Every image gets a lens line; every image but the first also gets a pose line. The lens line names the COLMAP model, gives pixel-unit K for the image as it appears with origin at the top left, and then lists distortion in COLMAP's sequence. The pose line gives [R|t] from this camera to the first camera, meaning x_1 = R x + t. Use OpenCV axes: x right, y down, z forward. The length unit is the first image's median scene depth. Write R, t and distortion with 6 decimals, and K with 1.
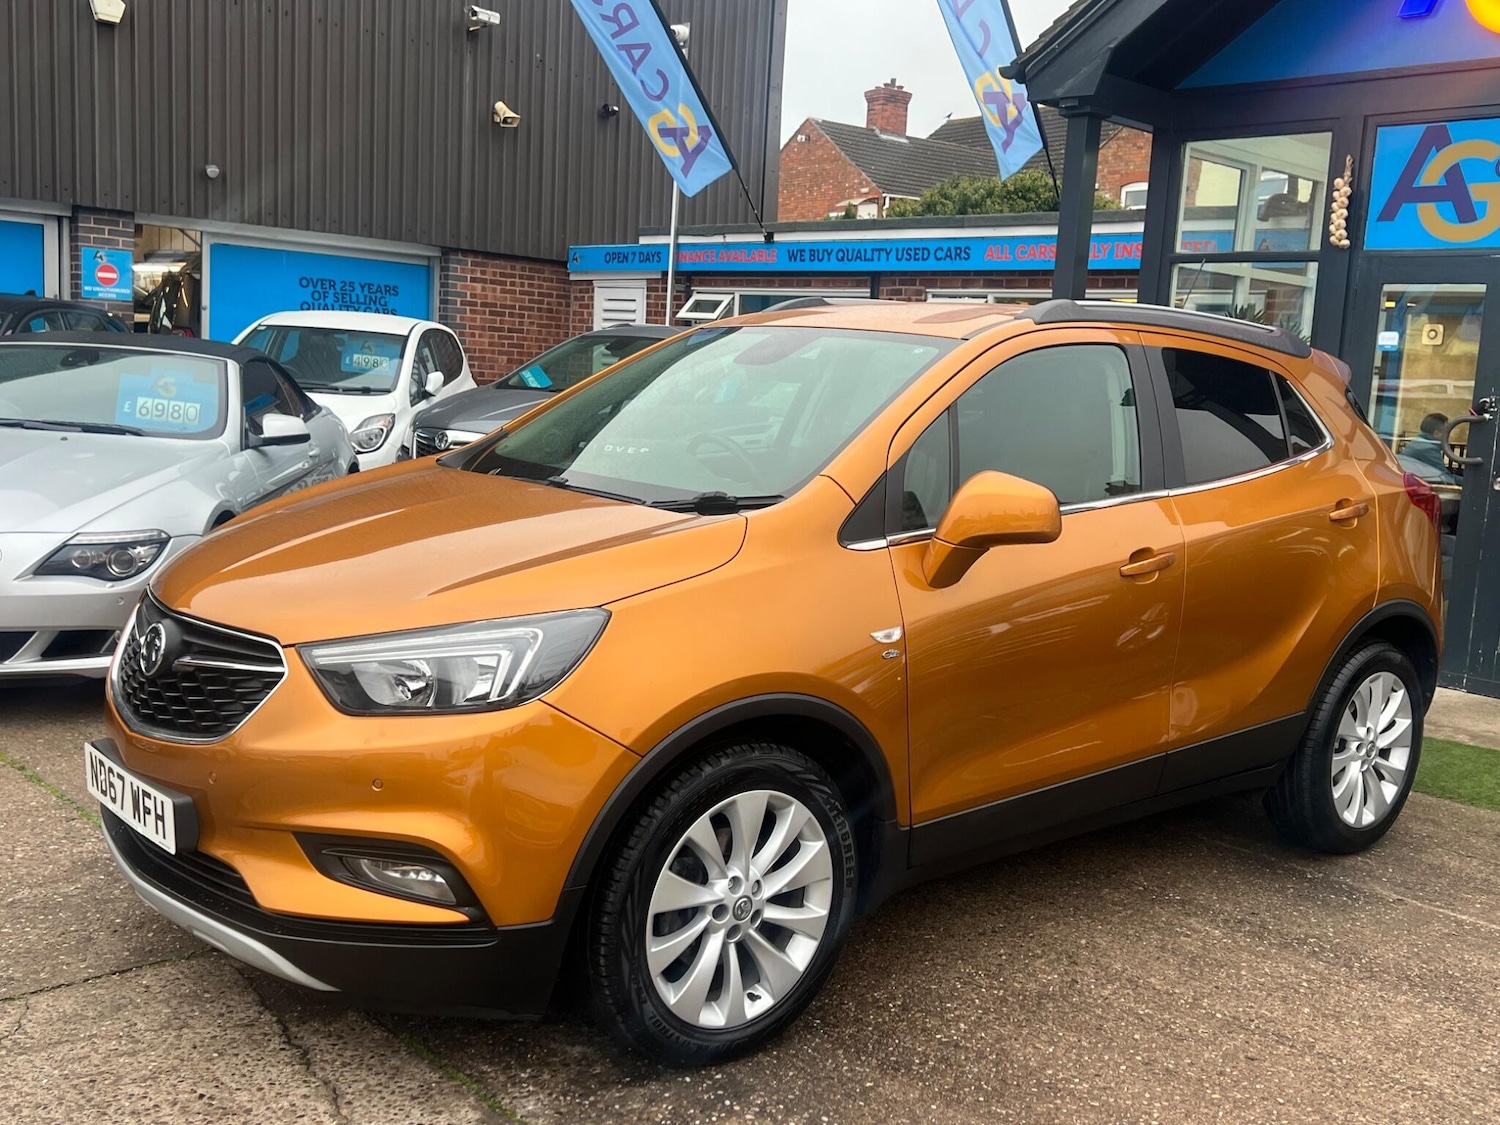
lens RADIAL K [[1460.6, 0, 745.9], [0, 1460.6, 571.2], [0, 0, 1]] dist [0.070125, -0.098784]
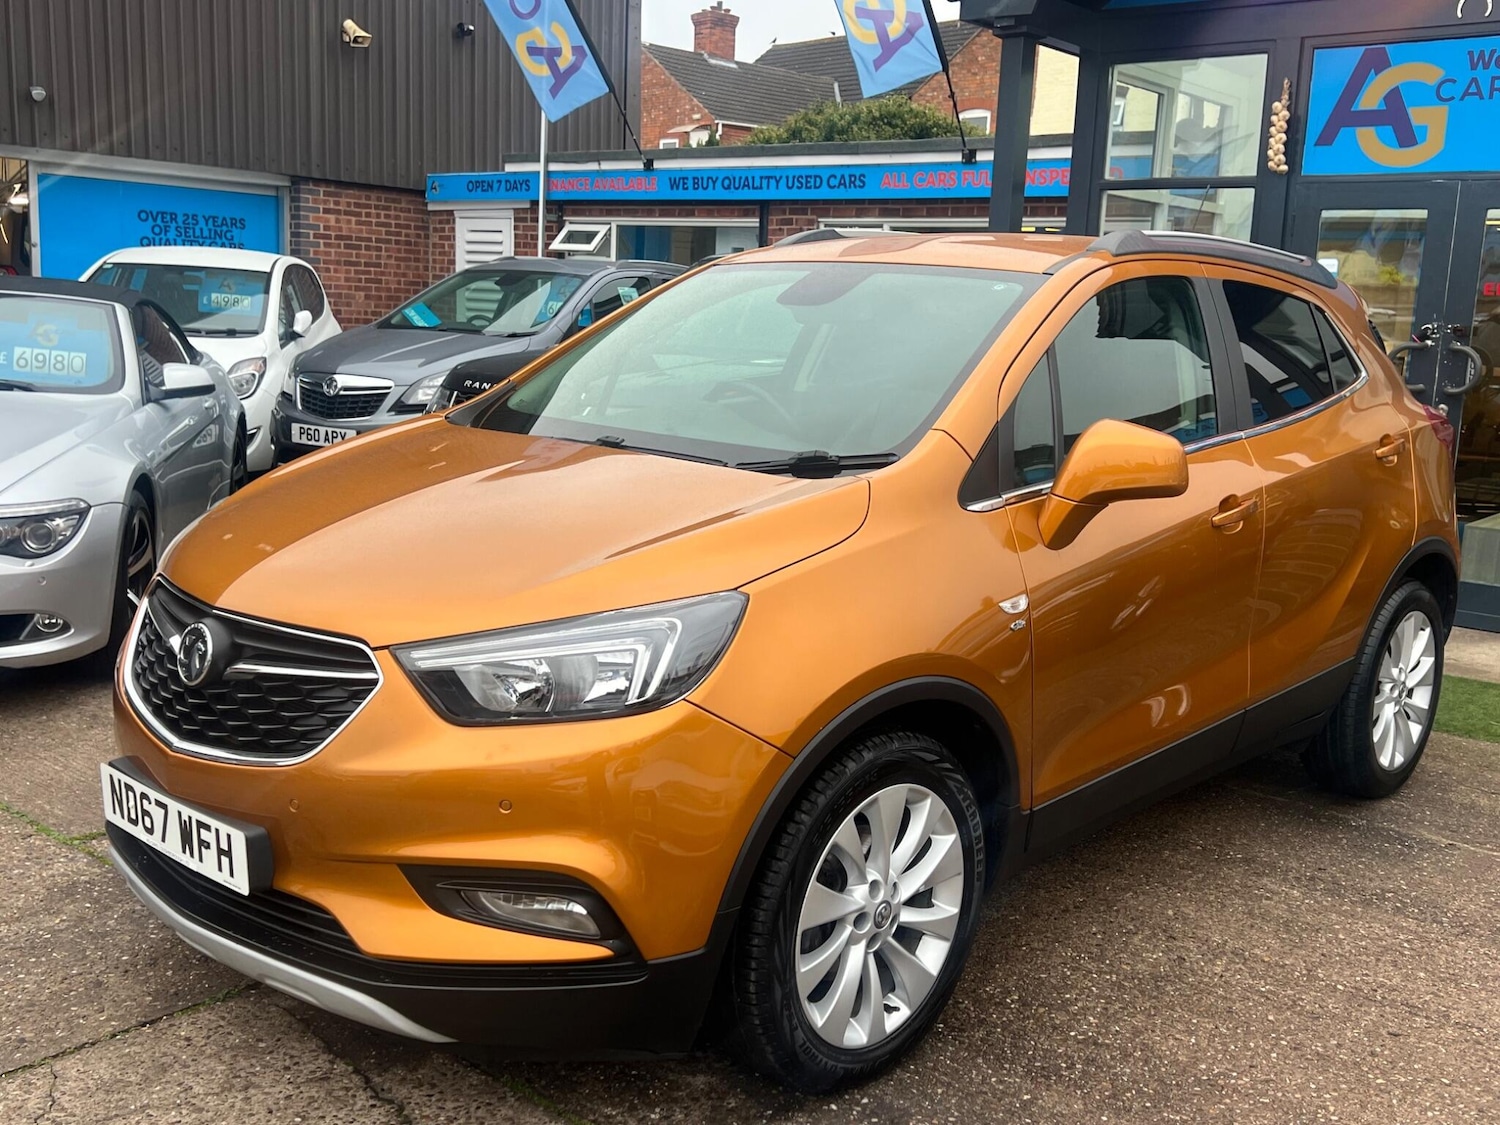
lens RADIAL K [[1475.9, 0, 750.0], [0, 1475.9, 562.5], [0, 0, 1]] dist [0.049789, -0.054180]
pose [[0.993361, -0.033470, 0.110063, -0.126290], [0.029217, 0.998771, 0.040023, -0.018041], [-0.111268, -0.036541, 0.993118, 0.080526]]
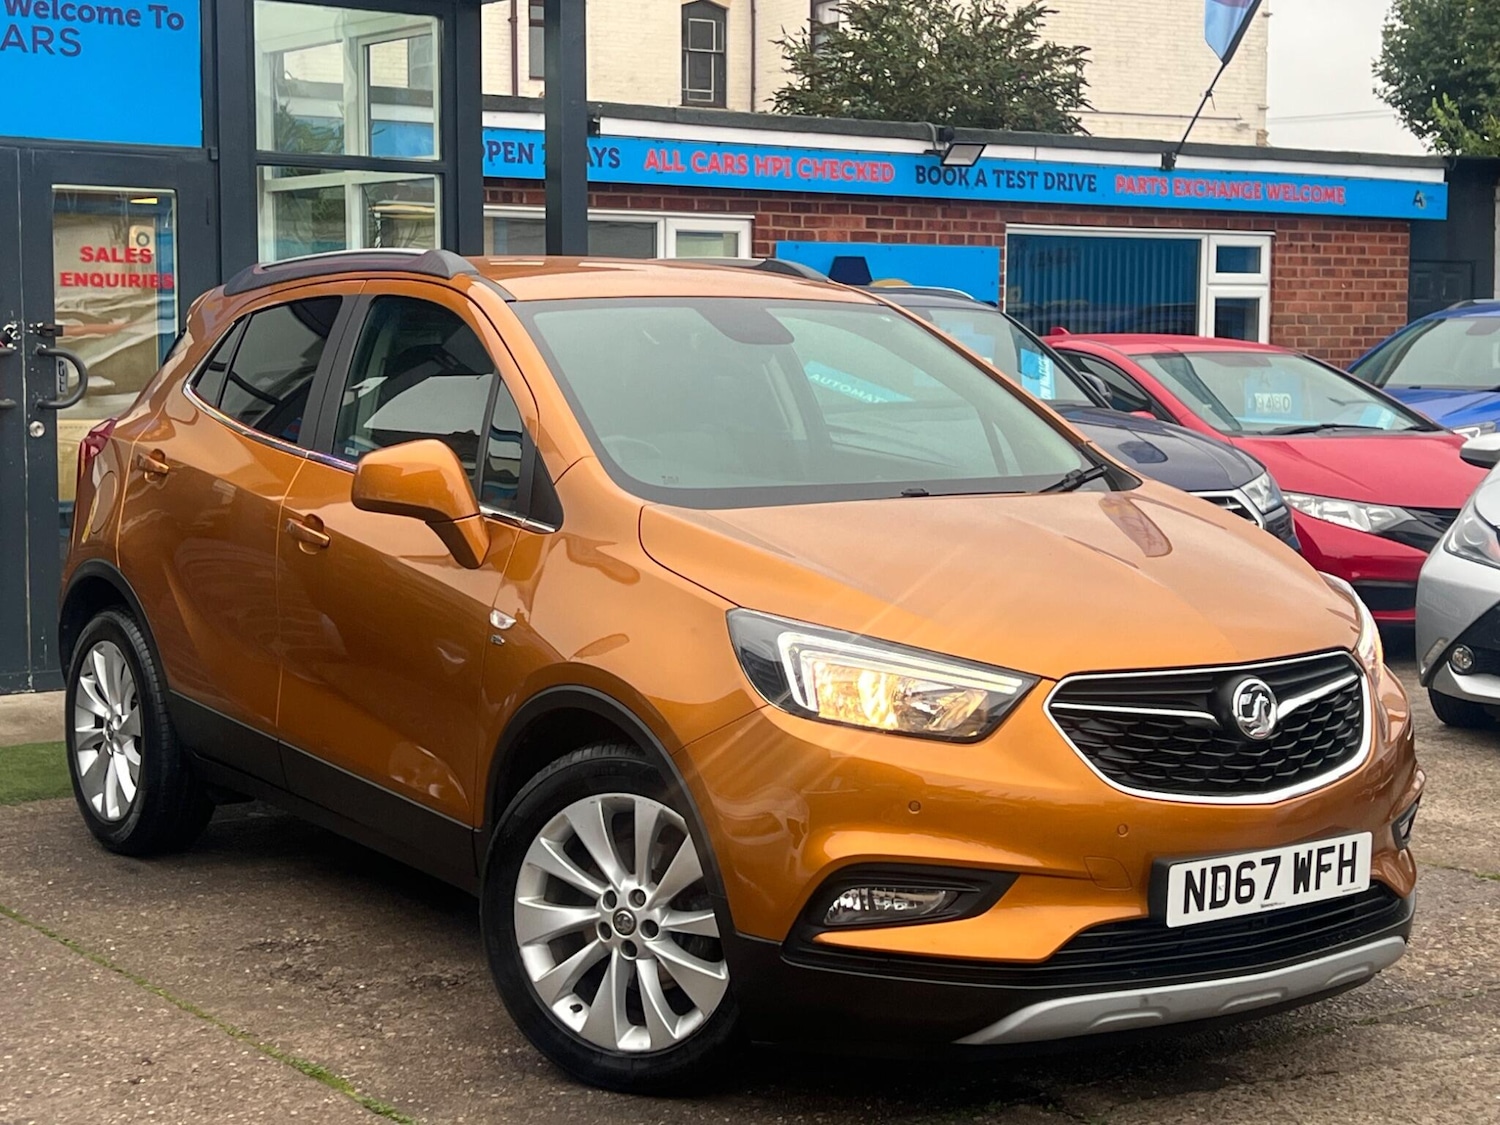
lens RADIAL K [[2358.3, 0, 752.7], [0, 2358.3, 558.8], [0, 0, 1]] dist [0.157169, -0.556033]
pose [[0.125562, -0.149794, 0.980712, -1.304214], [0.140506, 0.981256, 0.131887, -0.189170], [-0.982086, 0.121236, 0.144255, 0.775306]]
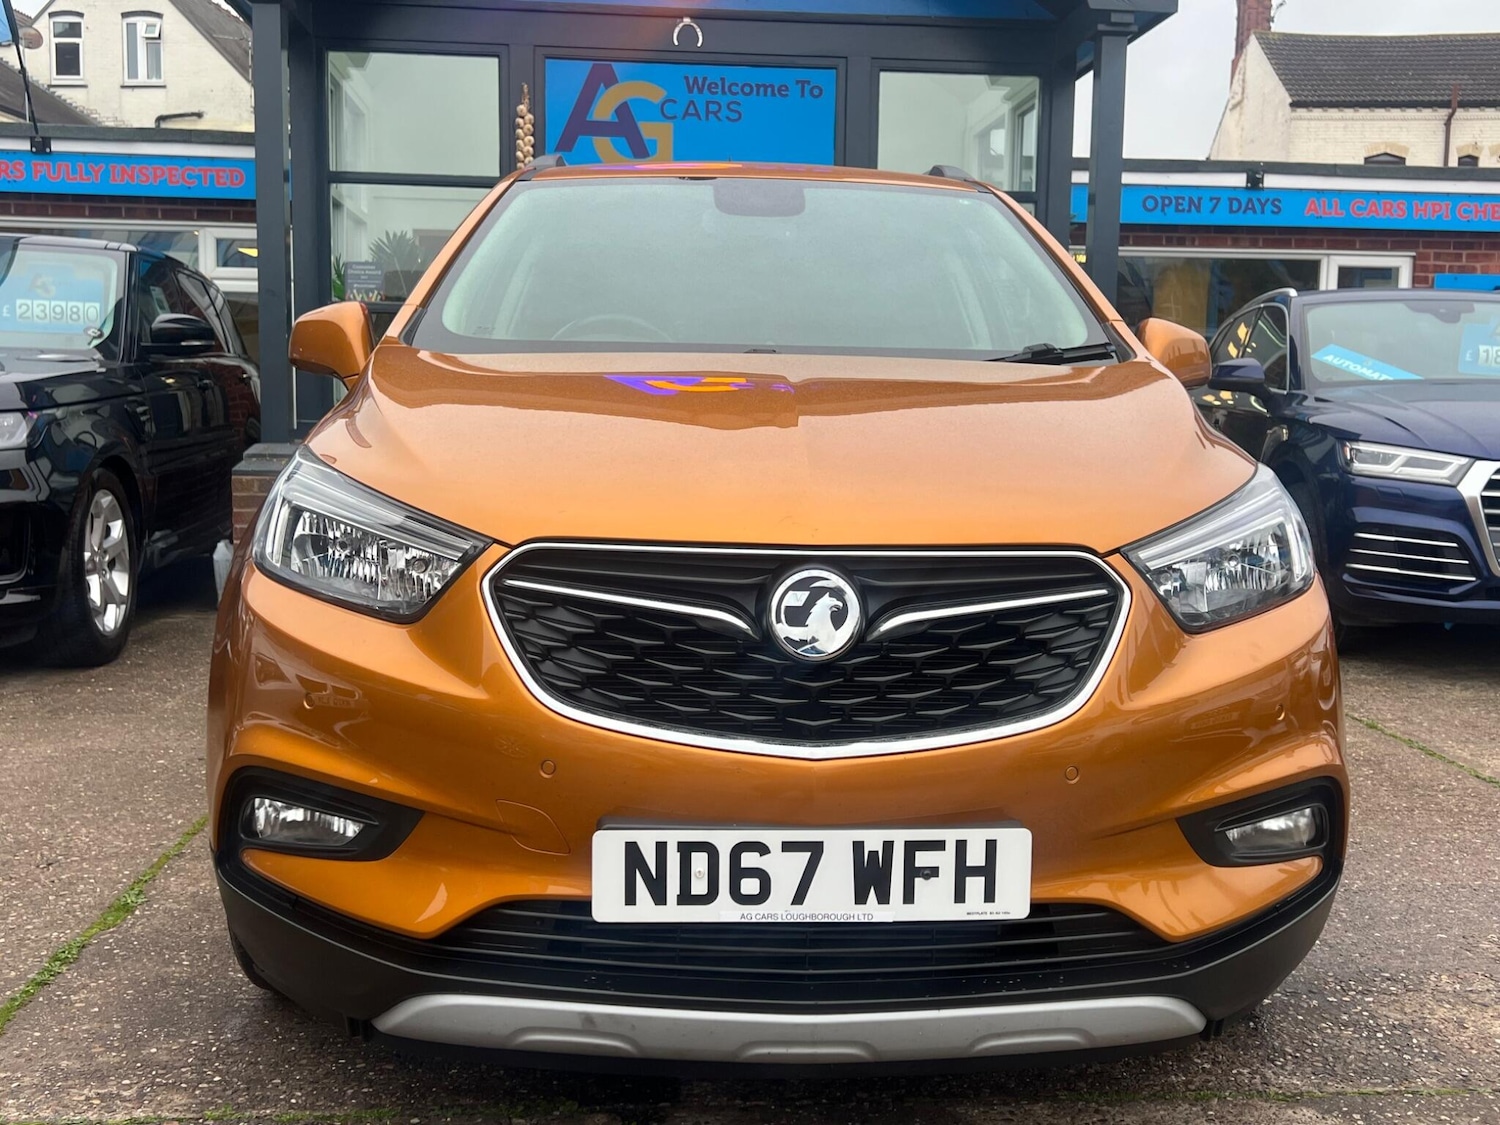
lens RADIAL K [[1497.3, 0, 753.4], [0, 1497.3, 533.1], [0, 0, 1]] dist [0.065674, -0.125595]
pose [[0.622986, -0.117471, 0.773362, -0.625808], [0.128337, 0.990612, 0.047088, -0.006777], [-0.771634, 0.069916, 0.632213, 0.461635]]
